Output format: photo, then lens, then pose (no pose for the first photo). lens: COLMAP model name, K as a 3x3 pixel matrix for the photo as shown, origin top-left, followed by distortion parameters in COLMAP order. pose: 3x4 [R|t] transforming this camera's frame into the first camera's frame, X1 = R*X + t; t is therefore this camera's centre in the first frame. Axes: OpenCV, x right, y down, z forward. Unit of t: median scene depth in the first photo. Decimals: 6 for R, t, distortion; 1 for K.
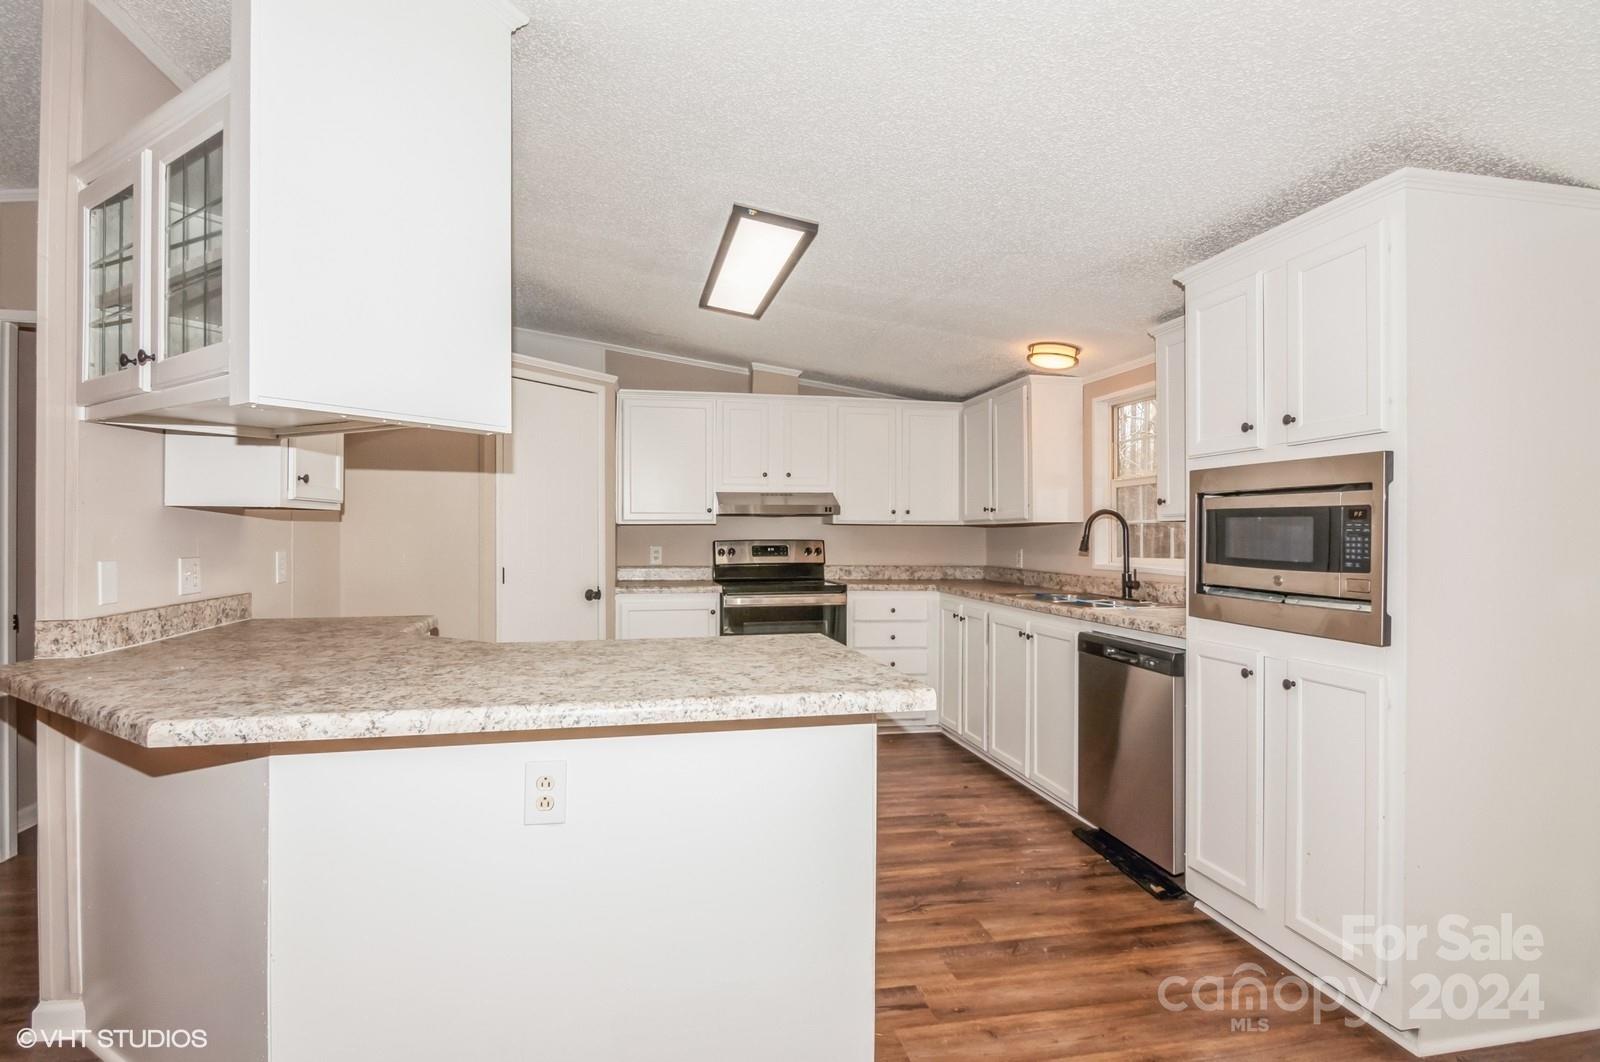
lens RADIAL K [[767.4, 0, 800.0], [0, 767.4, 531.0], [0, 0, 1]] dist [0.015704, -0.024398]
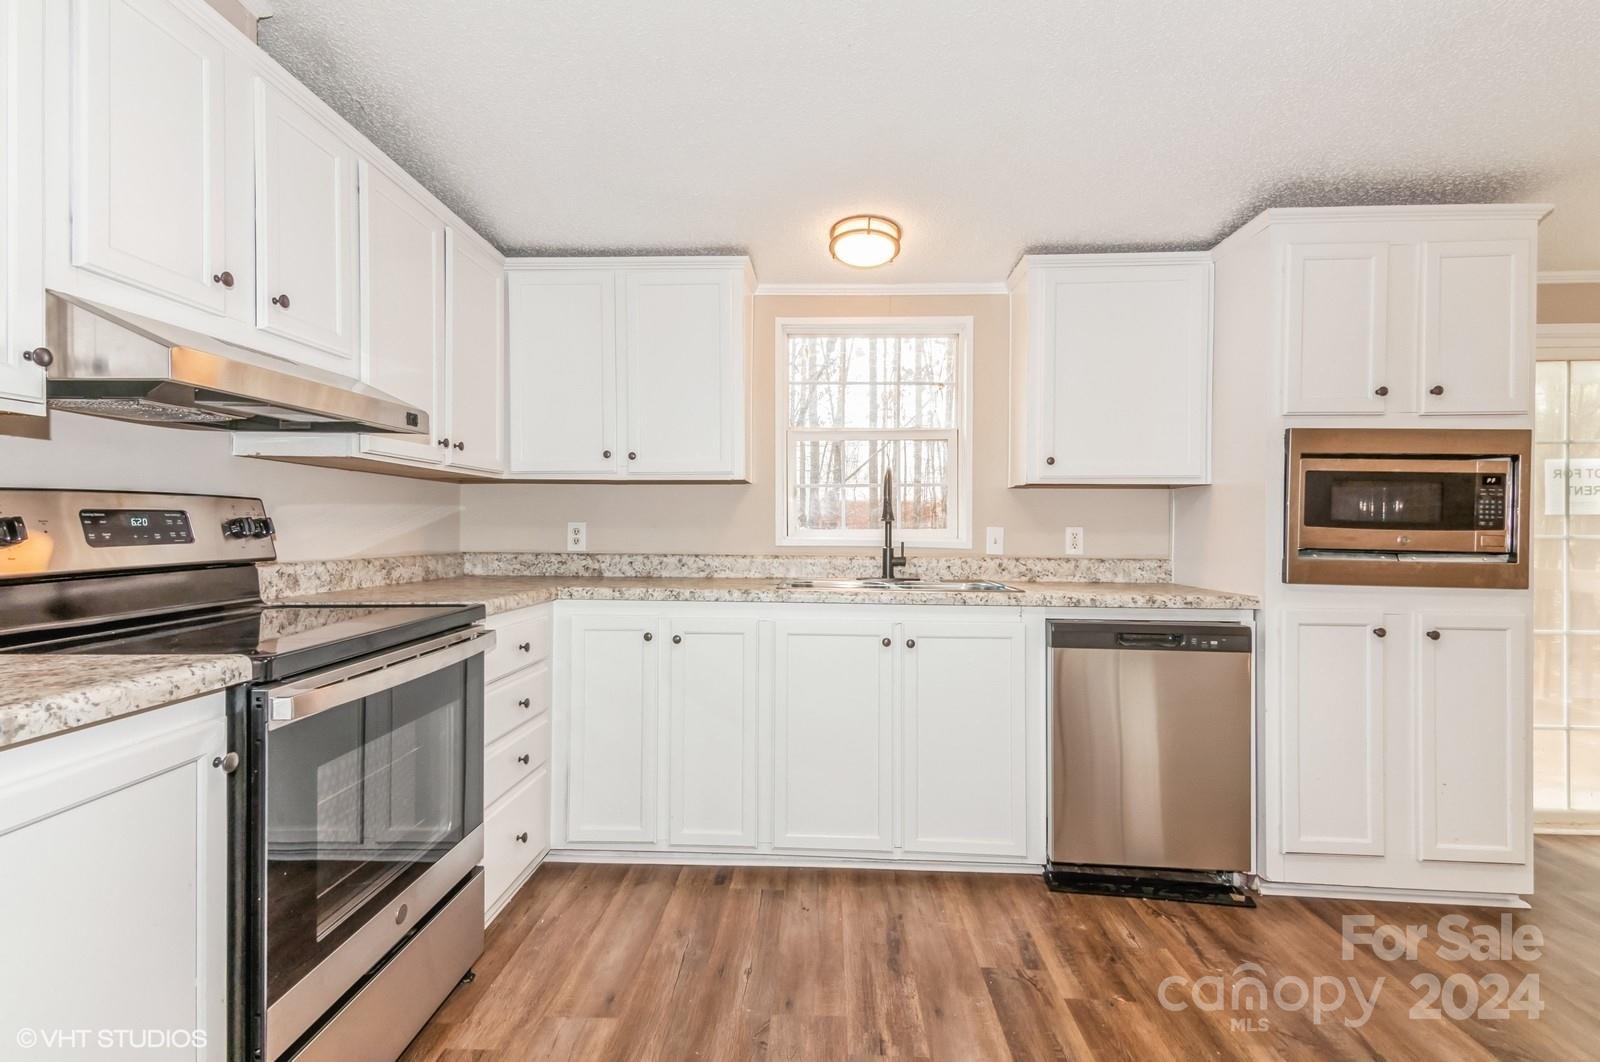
lens RADIAL K [[770.2, 0, 800.0], [0, 770.2, 531.0], [0, 0, 1]] dist [0.069459, -0.025544]
pose [[0.249925, -0.011791, 0.968193, -0.487291], [-0.012605, 0.999801, 0.015430, 0.033334], [-0.968183, -0.016060, 0.249727, 1.146592]]
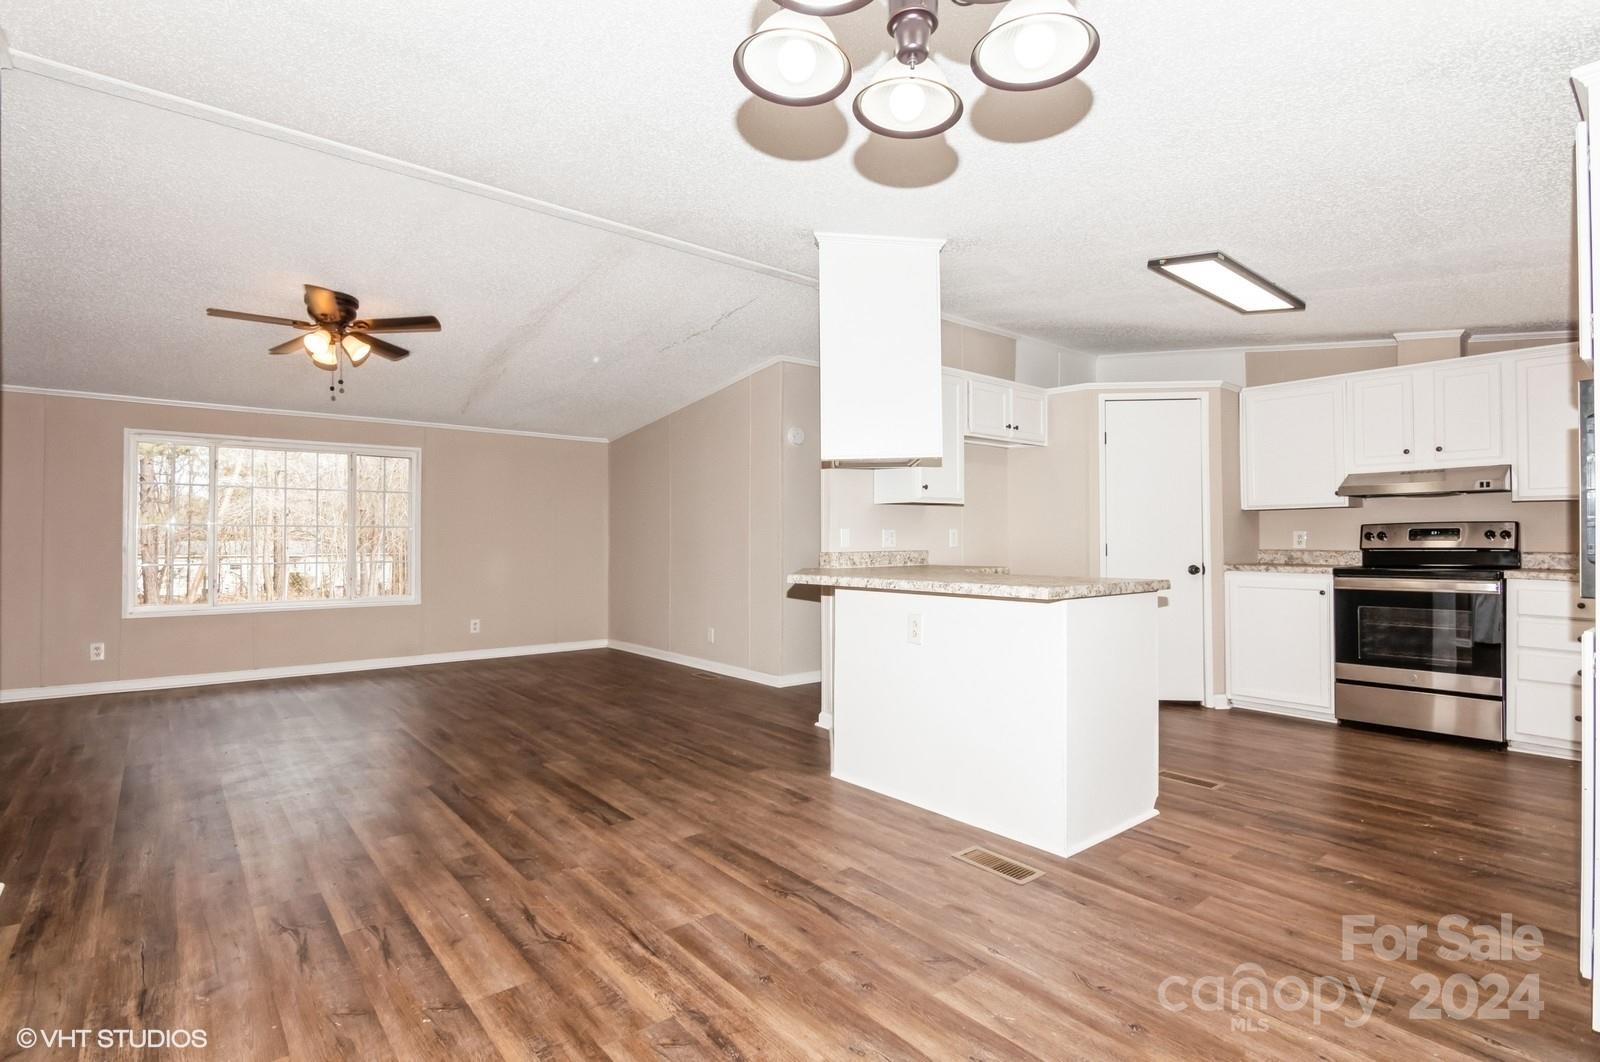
lens RADIAL K [[767.4, 0, 800.0], [0, 767.4, 531.0], [0, 0, 1]] dist [0.015704, -0.024398]
pose [[0.472638, -0.013109, -0.881159, 0.700733], [0.007983, 0.999912, -0.010594, 0.044243], [0.881221, -0.002027, 0.472701, -0.143777]]
